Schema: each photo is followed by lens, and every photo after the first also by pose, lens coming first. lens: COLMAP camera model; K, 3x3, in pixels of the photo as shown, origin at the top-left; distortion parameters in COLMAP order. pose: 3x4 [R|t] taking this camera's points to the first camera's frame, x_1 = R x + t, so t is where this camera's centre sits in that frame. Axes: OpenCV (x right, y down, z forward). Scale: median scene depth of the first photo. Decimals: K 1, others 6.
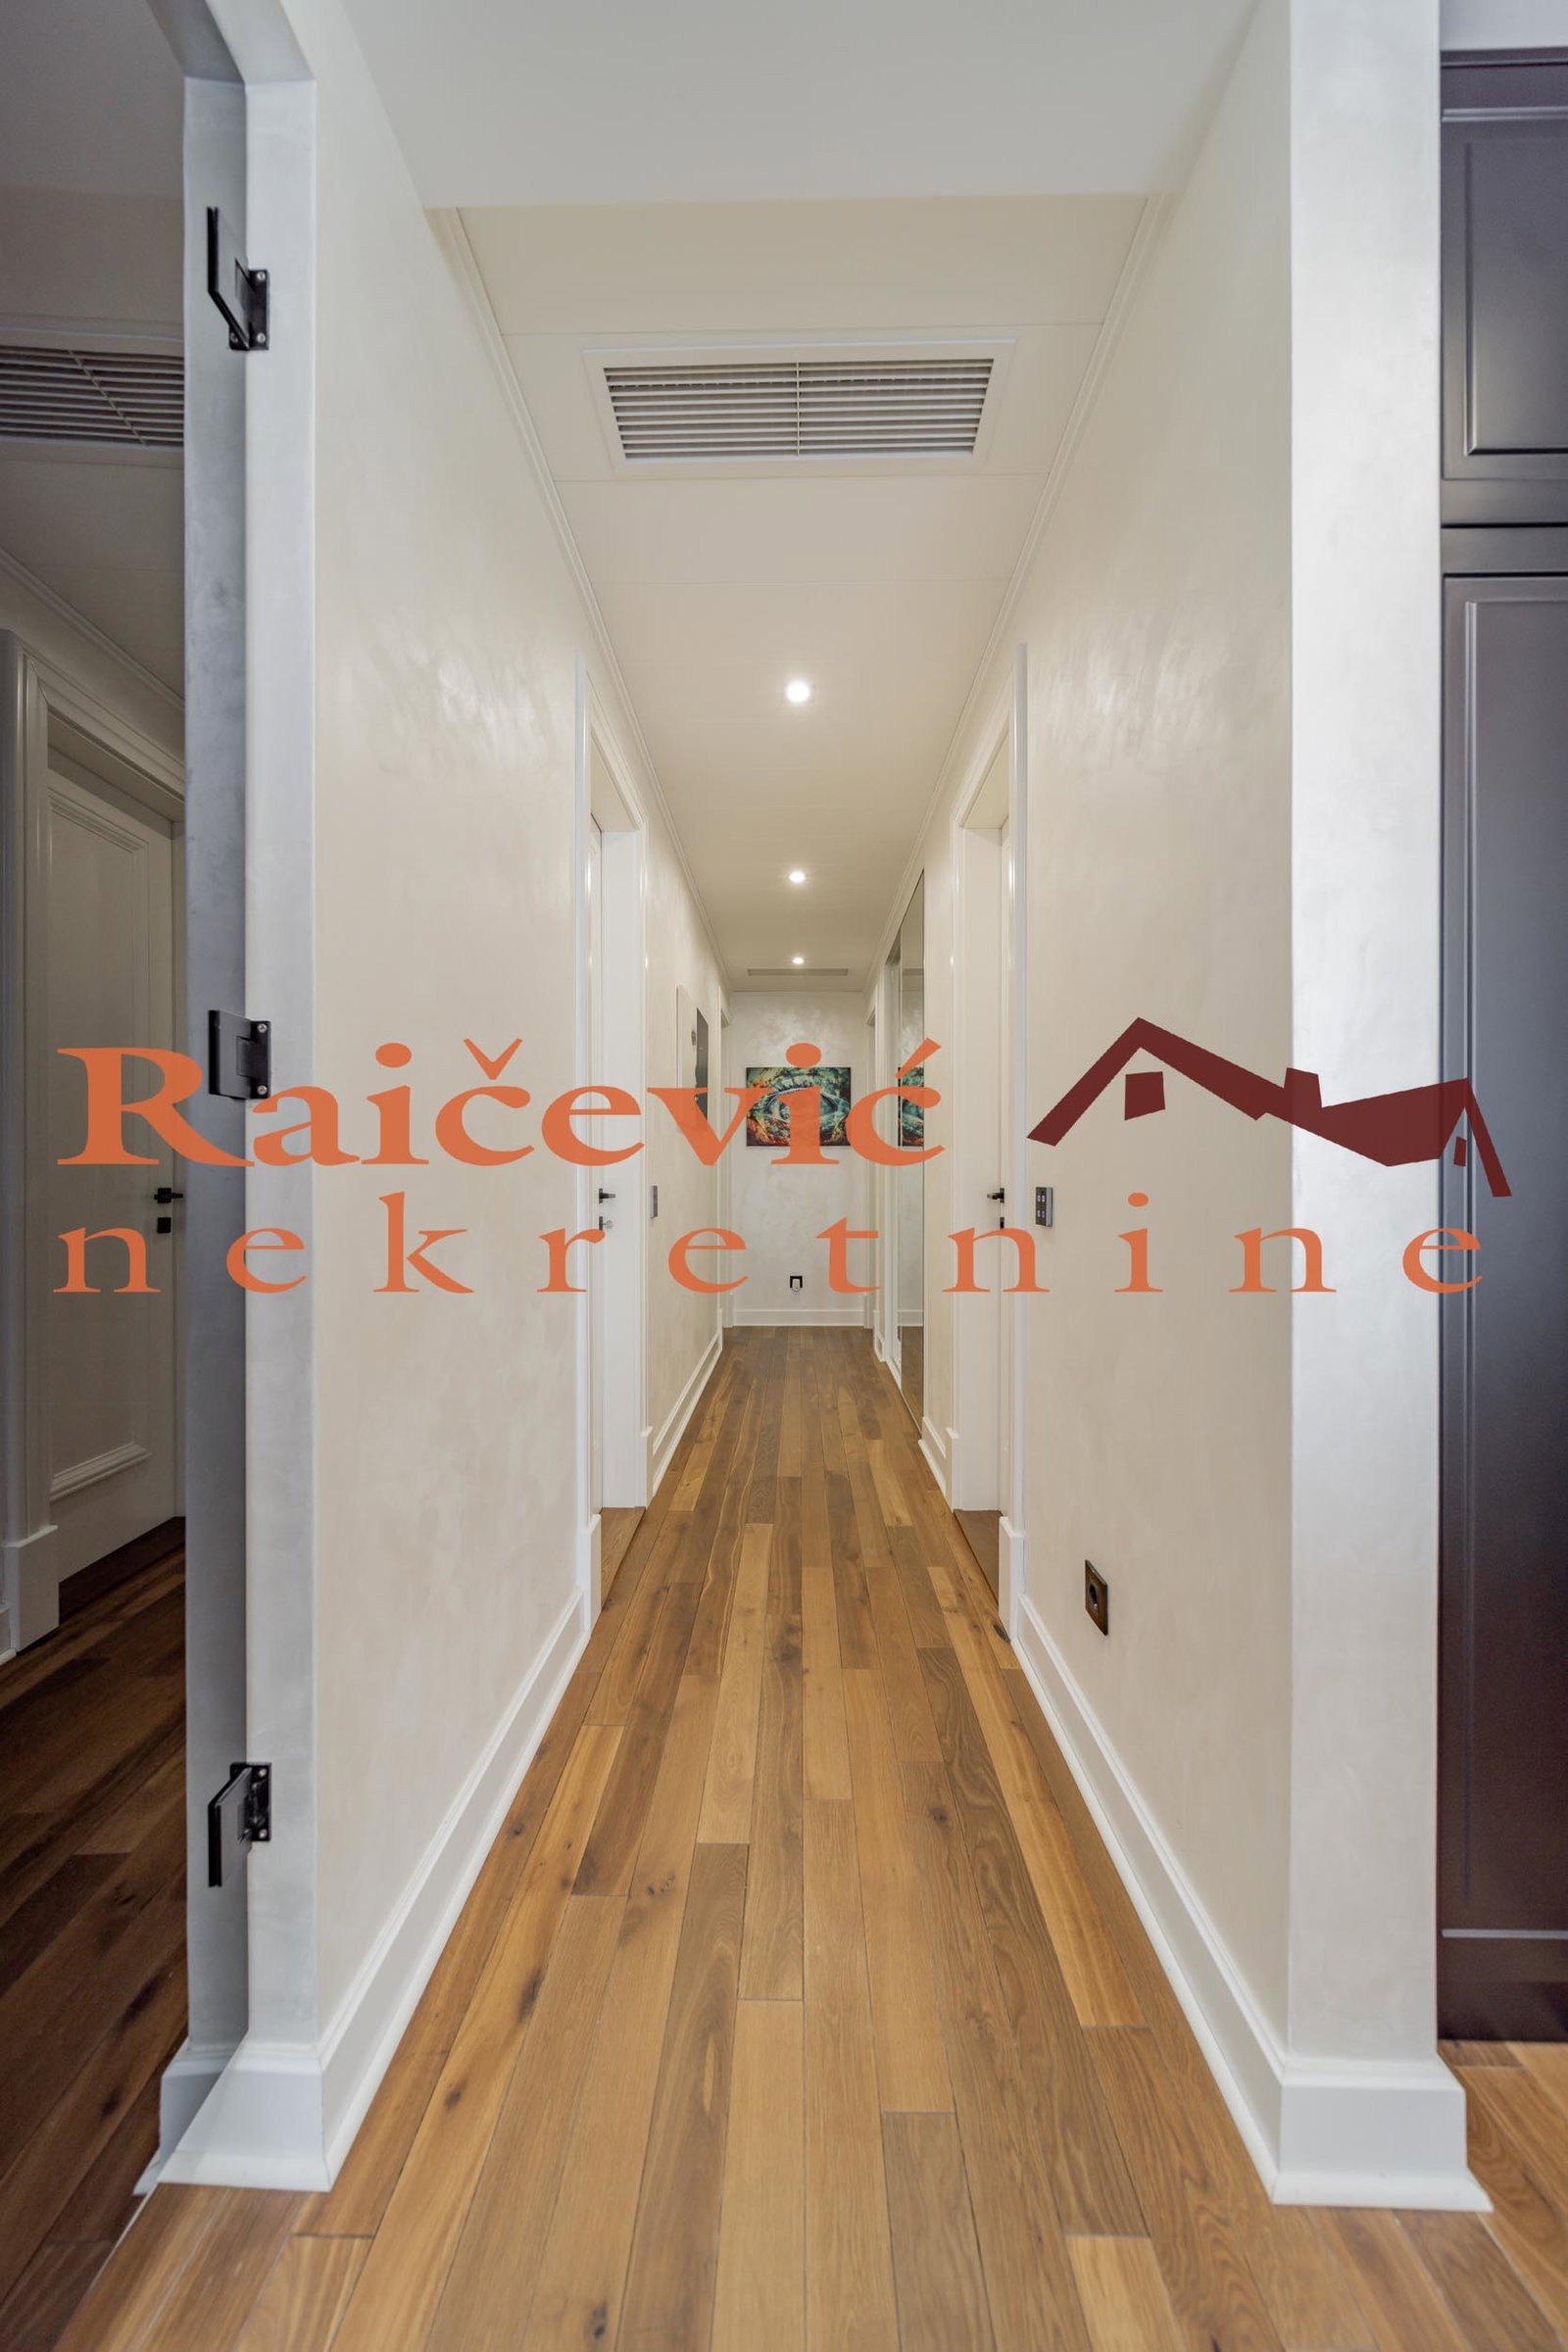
lens RADIAL K [[824.7, 0, 789.7], [0, 824.7, 1179.8], [0, 0, 1]] dist [0.001595, -0.001287]
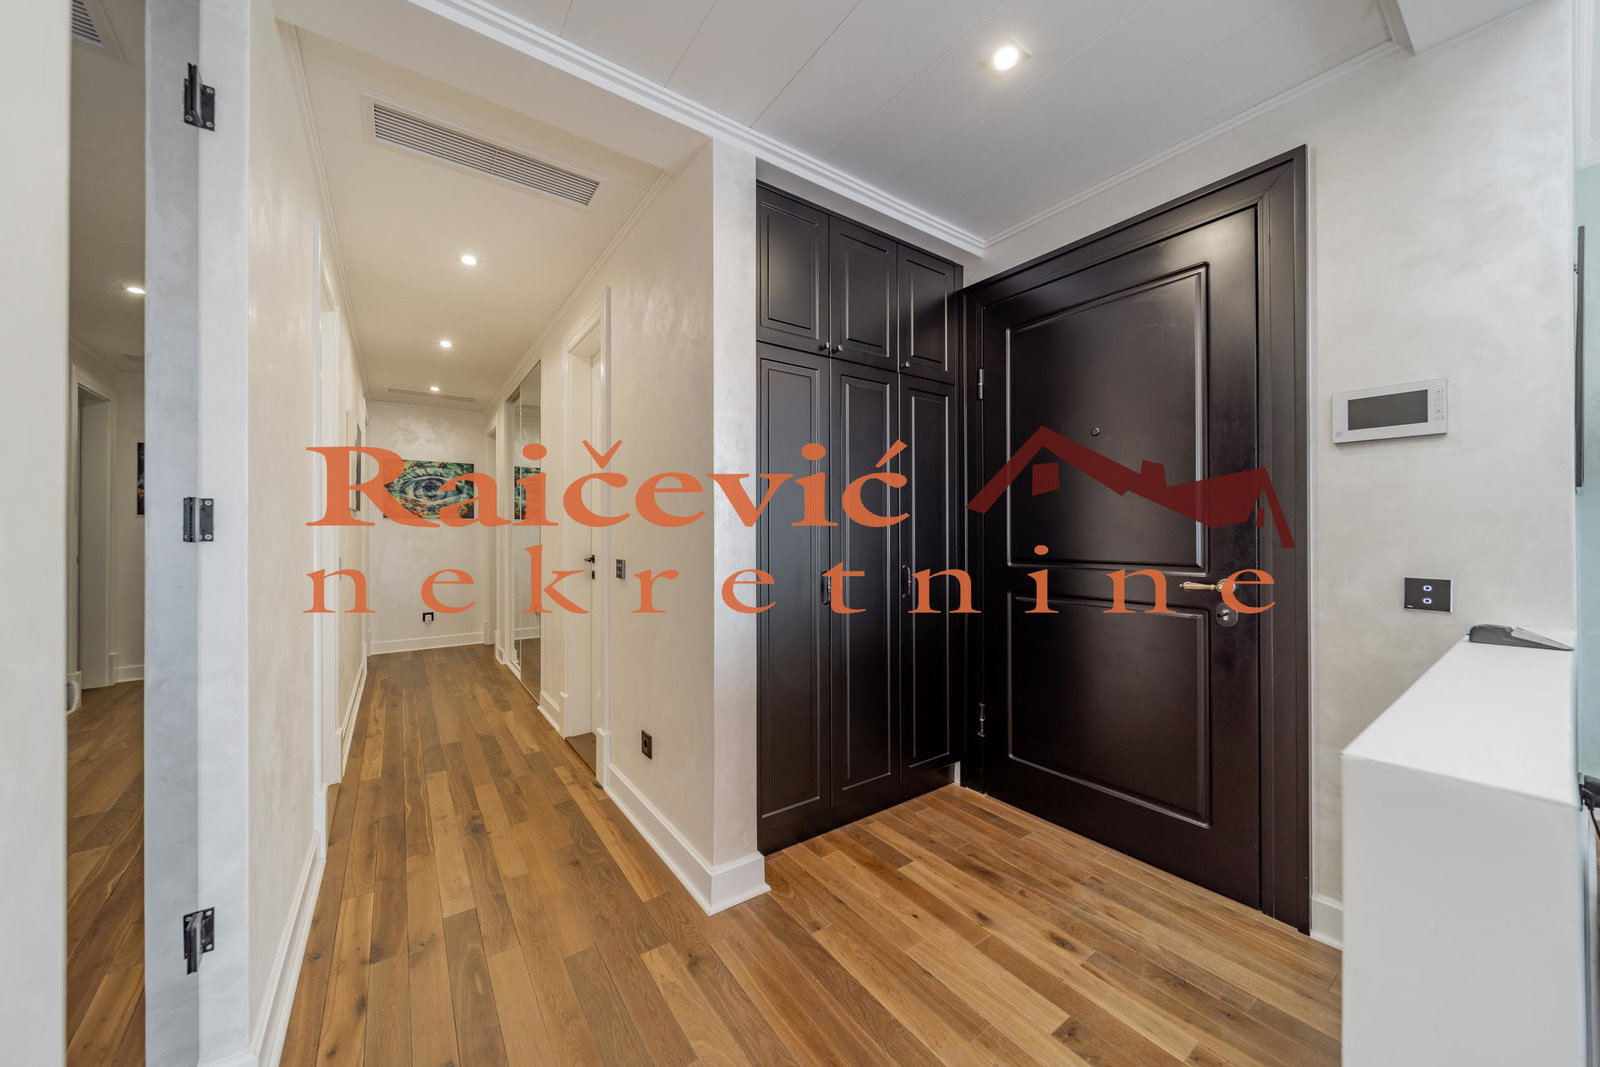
lens RADIAL K [[561.0, 0, 789.5], [0, 561.0, 531.1], [0, 0, 1]] dist [0.001595, -0.001287]
pose [[0.812755, -0.001354, 0.582604, -0.160031], [0.002068, 0.999998, -0.000560, -0.058600], [-0.582602, 0.001660, 0.812756, -0.373140]]
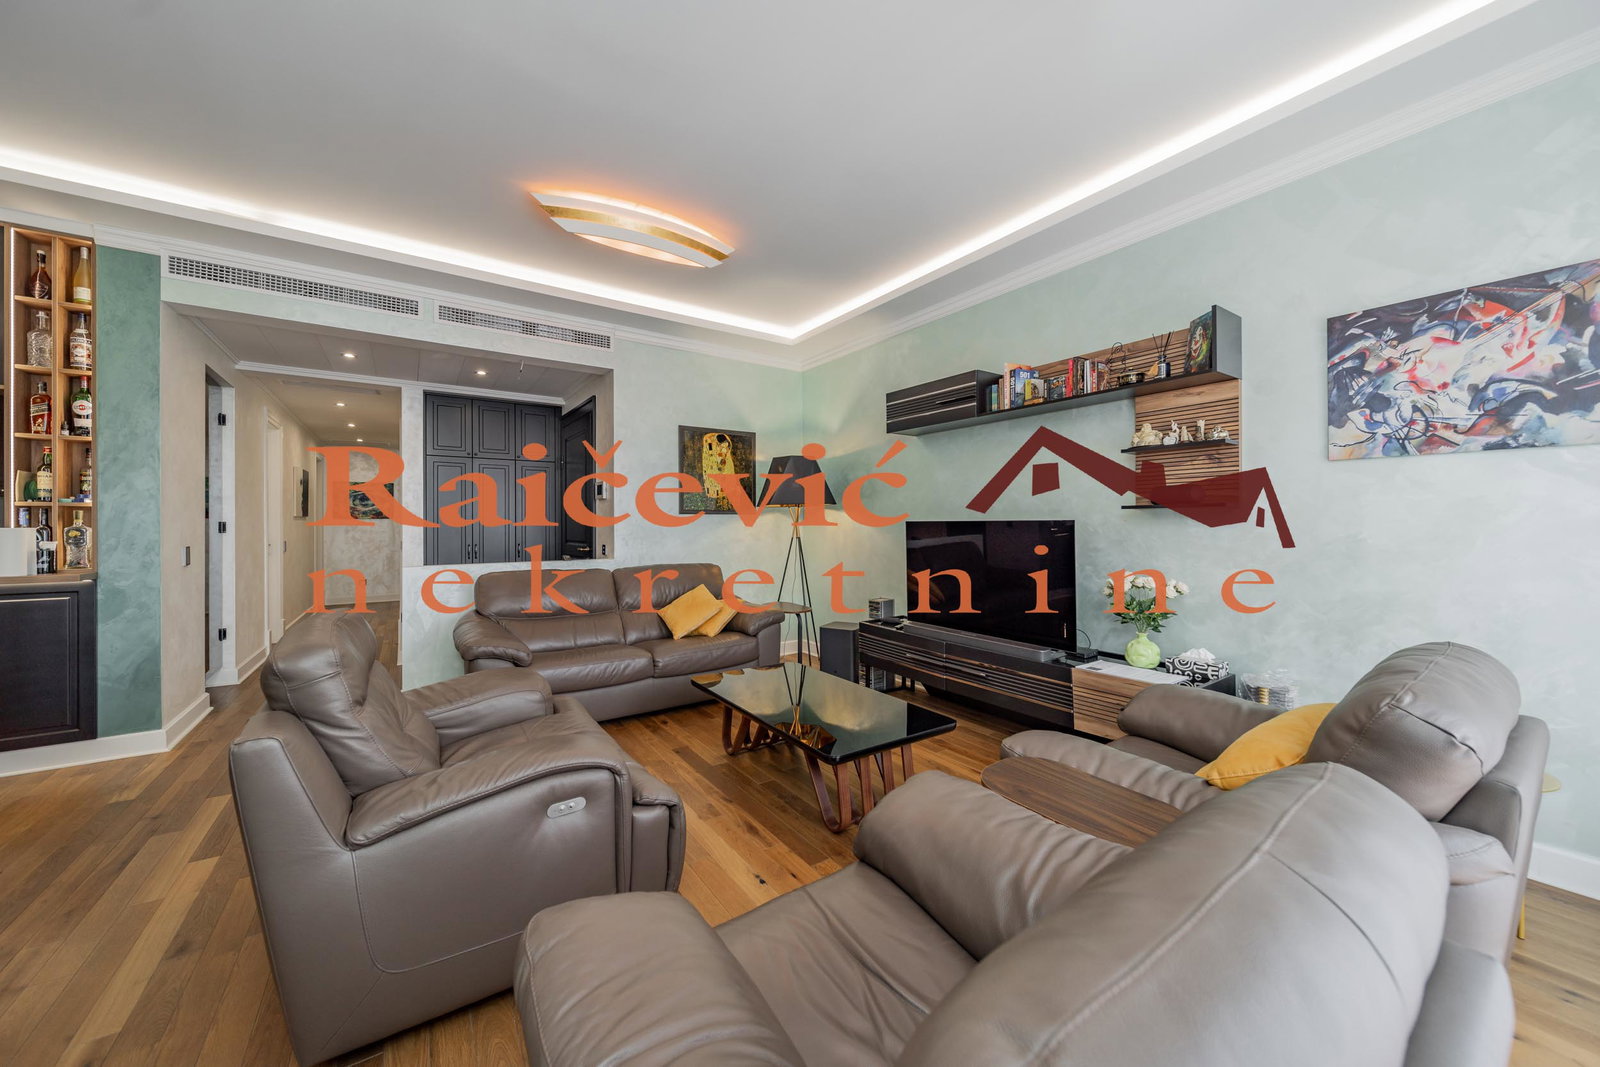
lens RADIAL K [[561.0, 0, 789.1], [0, 561.0, 524.8], [0, 0, 1]] dist [0.001595, -0.001287]
pose [[0.819532, -0.003803, 0.573021, 0.269111], [0.004052, 0.999991, 0.000841, -0.074360], [-0.573019, 0.001632, 0.819541, -2.768188]]
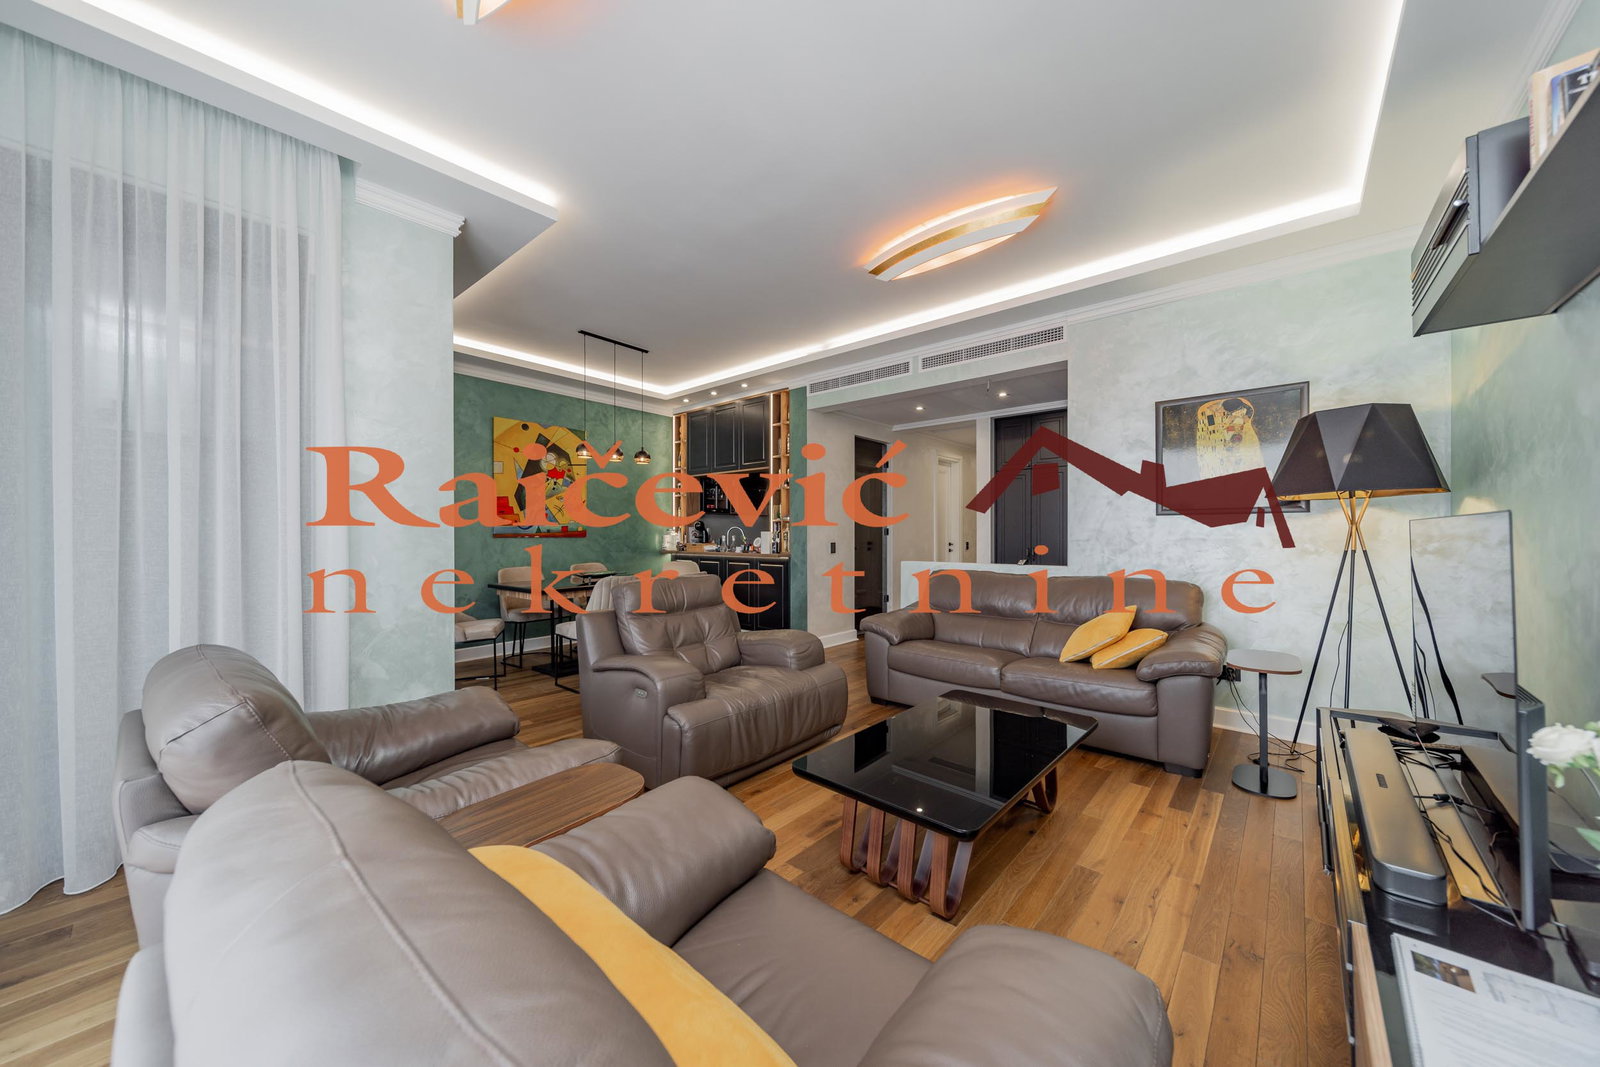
lens RADIAL K [[561.0, 0, 803.3], [0, 561.0, 537.1], [0, 0, 1]] dist [0.001595, -0.001287]
pose [[0.764722, 0.003062, -0.644353, 1.595675], [0.001865, 0.999974, 0.006966, -0.064483], [0.644358, -0.006529, 0.764696, -2.726469]]
